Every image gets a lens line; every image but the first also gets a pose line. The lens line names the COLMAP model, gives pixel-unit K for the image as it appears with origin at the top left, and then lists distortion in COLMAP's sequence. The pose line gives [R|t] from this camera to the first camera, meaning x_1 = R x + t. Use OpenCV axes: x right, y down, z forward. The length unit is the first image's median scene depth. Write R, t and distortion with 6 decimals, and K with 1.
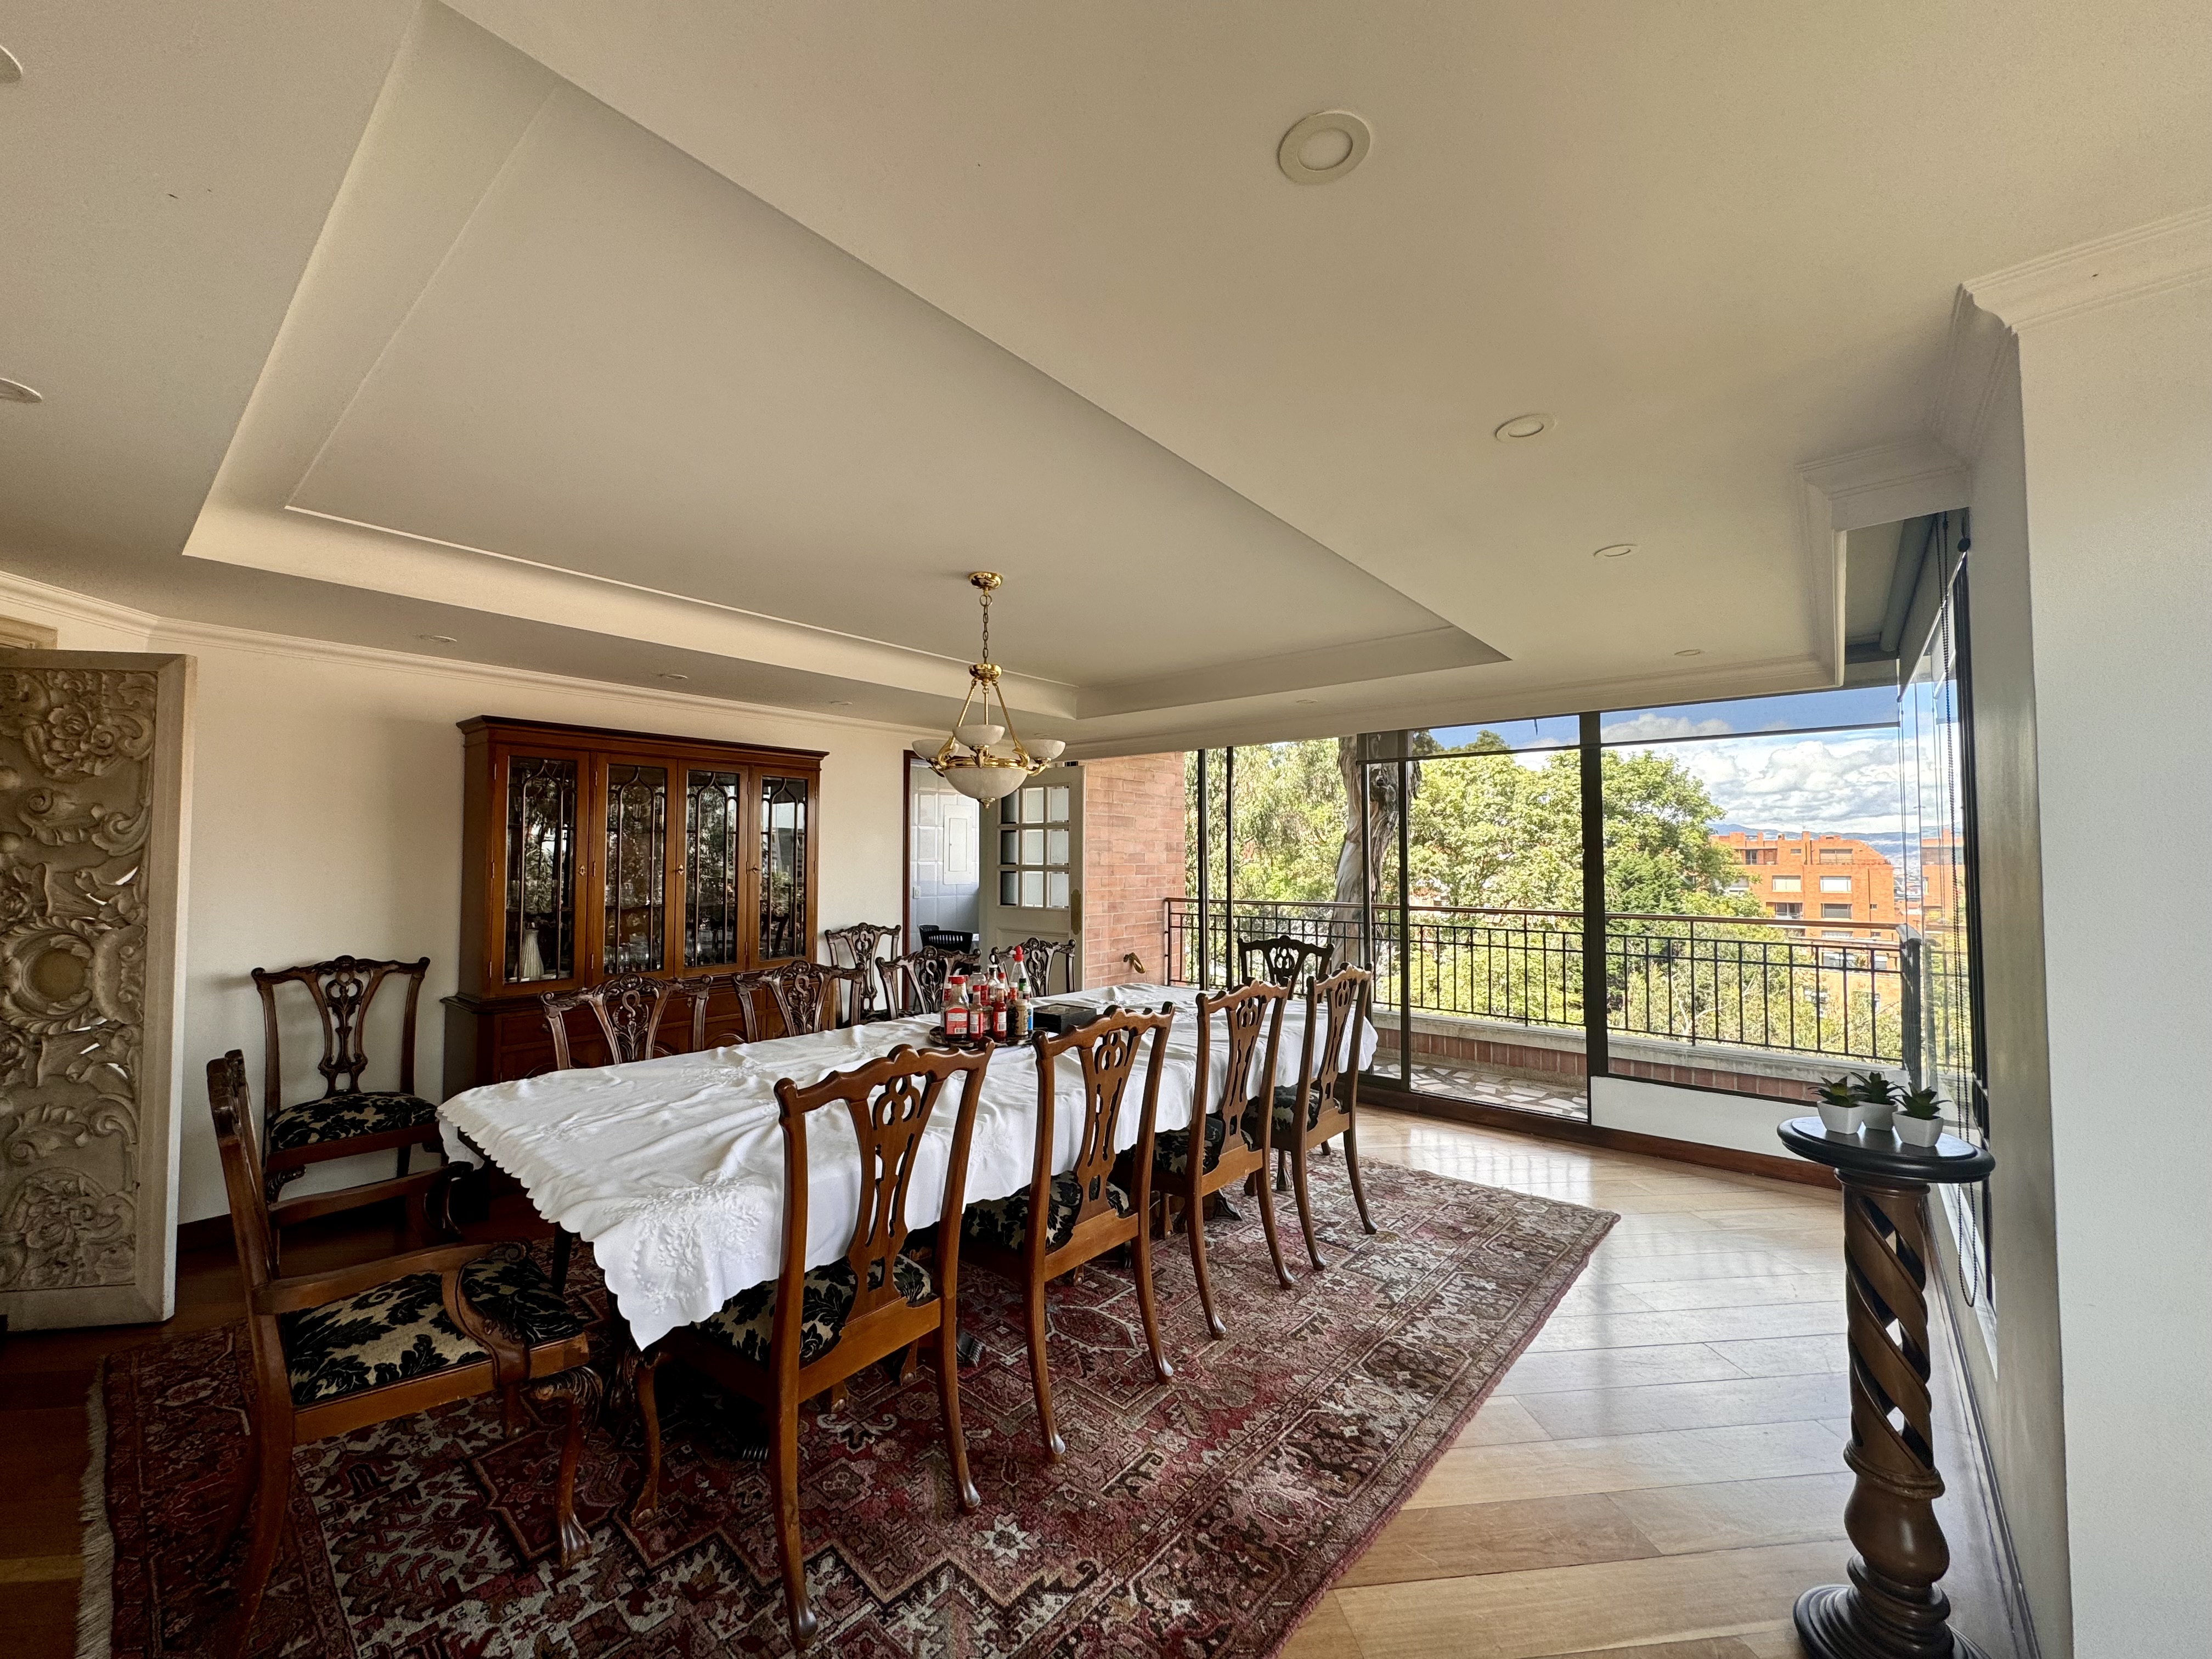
lens RADIAL K [[885.4, 0, 1103.5], [0, 885.4, 830.9], [0, 0, 1]] dist [0.000247, 0.000007]
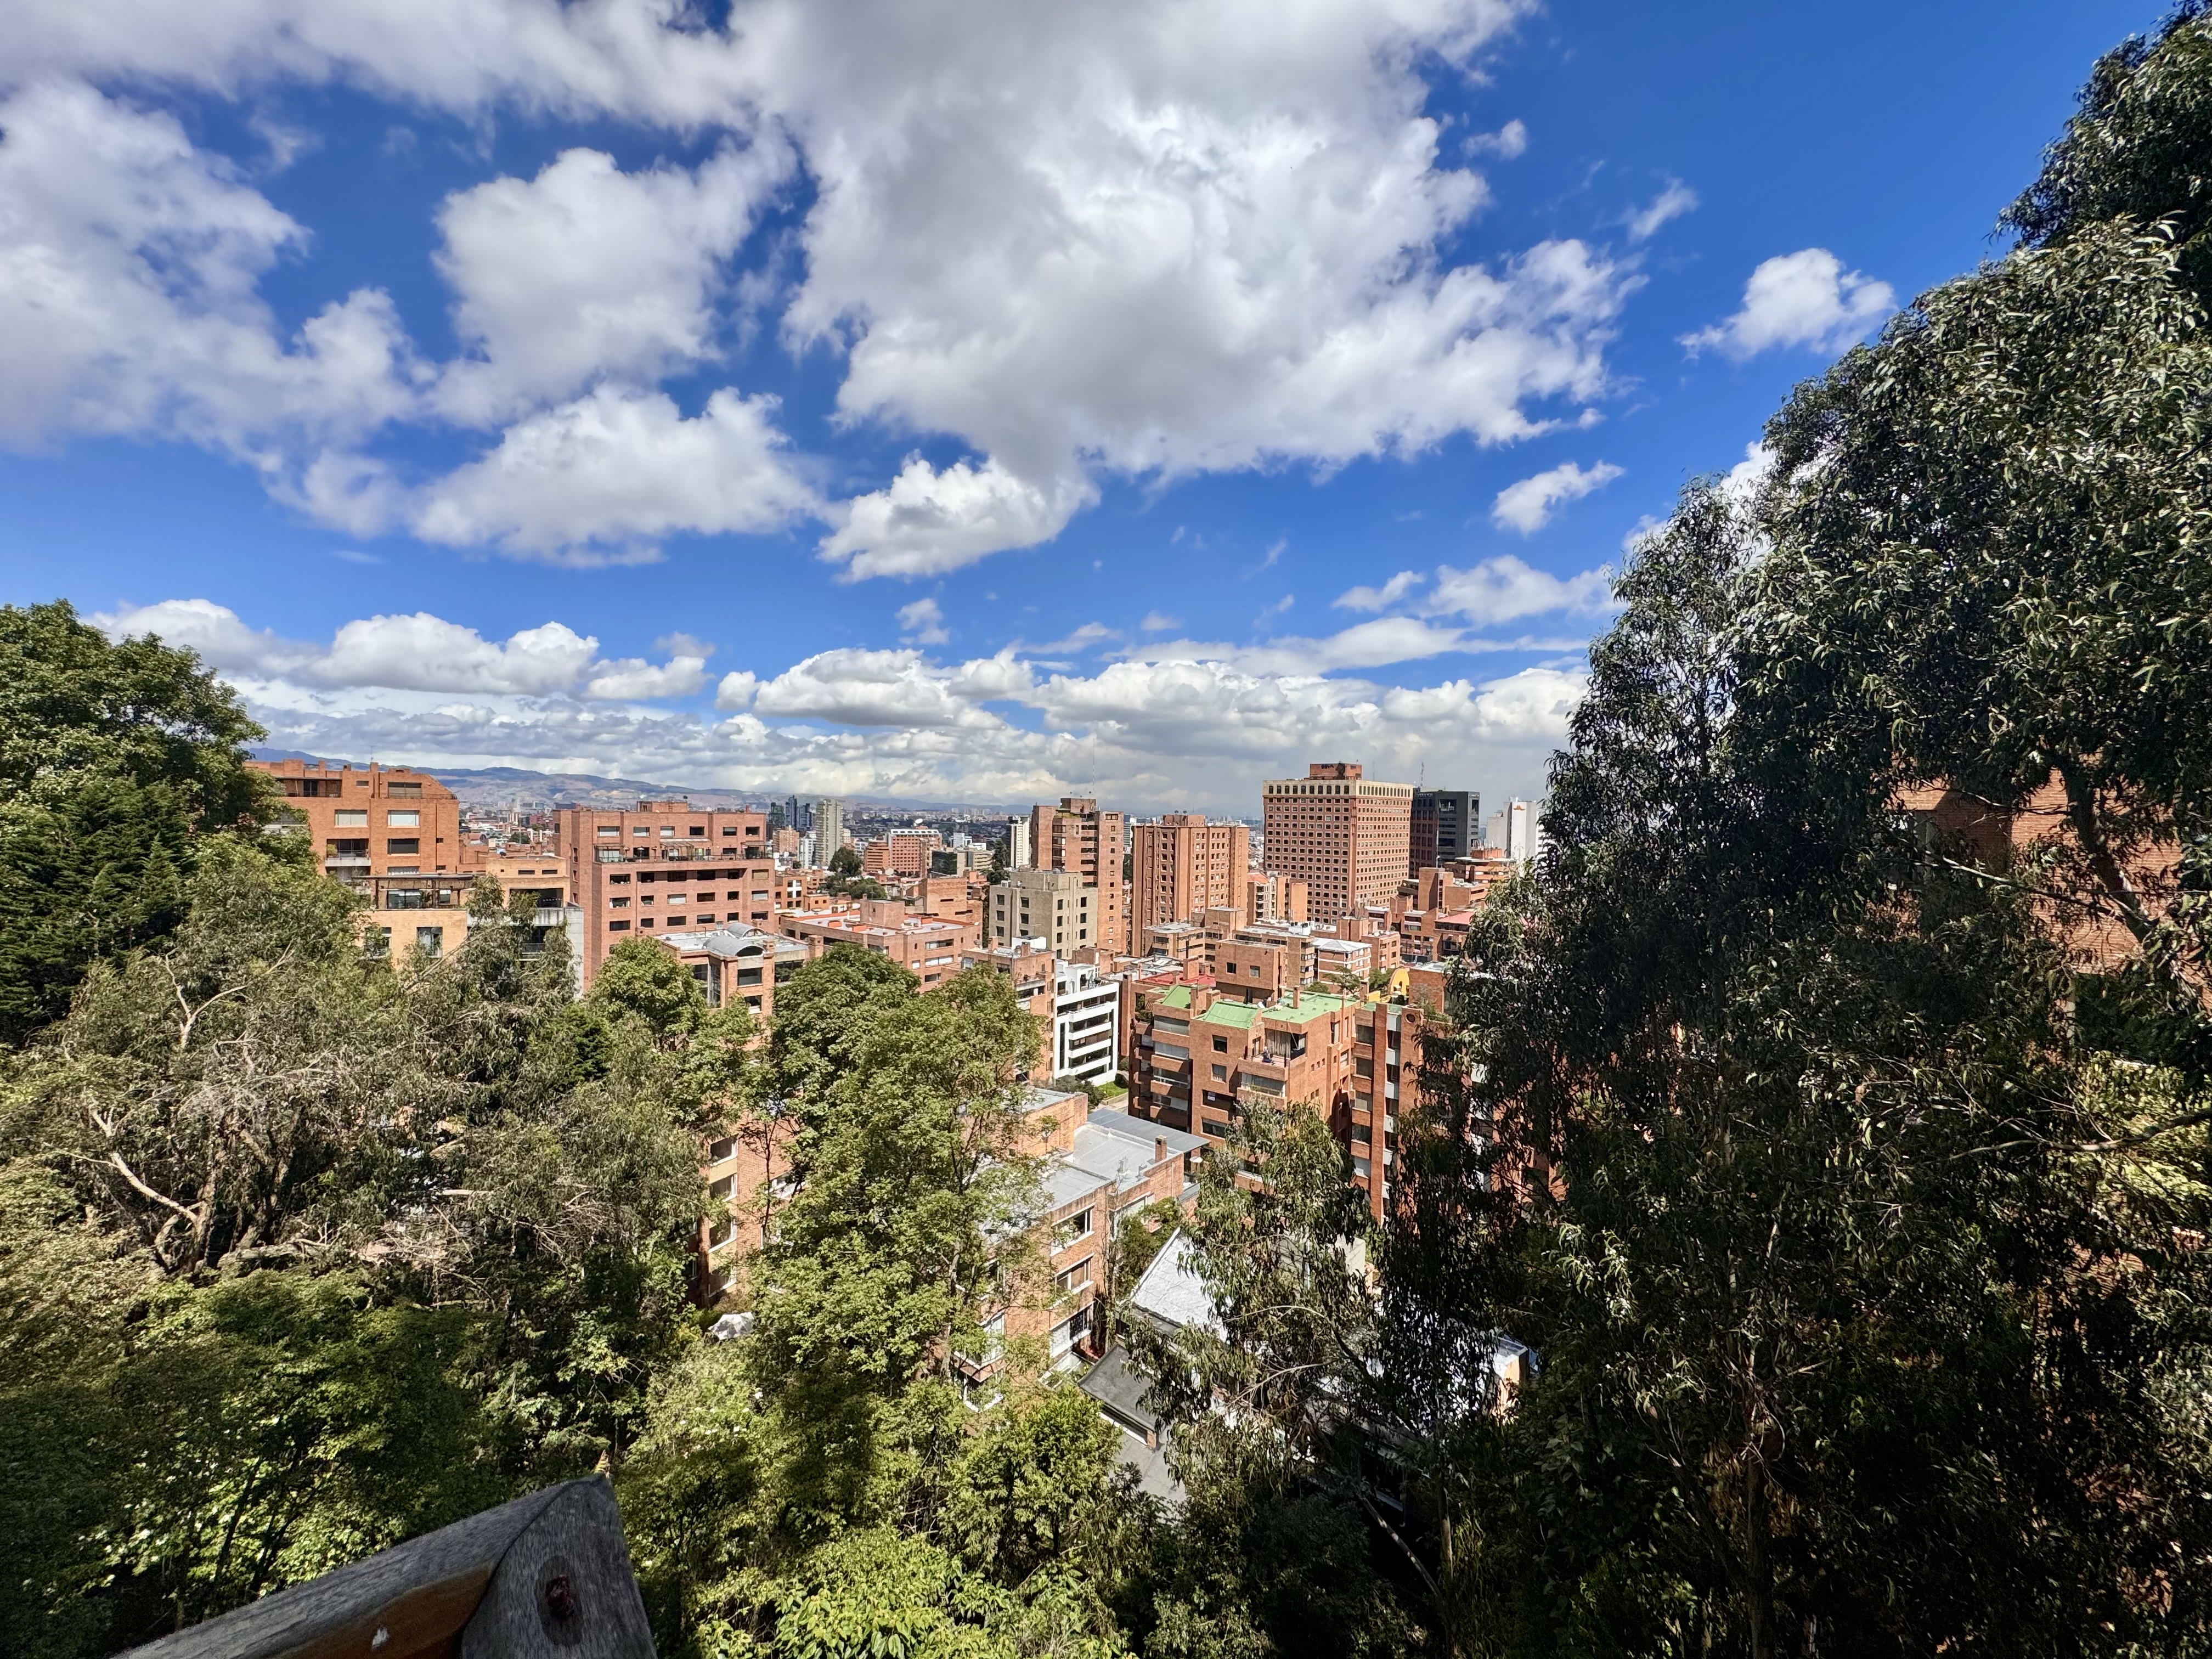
lens RADIAL K [[889.4, 0, 1104.2], [0, 889.4, 830.8], [0, 0, 1]] dist [-0.001116, -0.000116]
pose [[0.216224, -0.028455, 0.975929, 0.081443], [-0.043806, 0.998286, 0.038813, 0.004098], [-0.975360, -0.051144, 0.214607, 0.087442]]
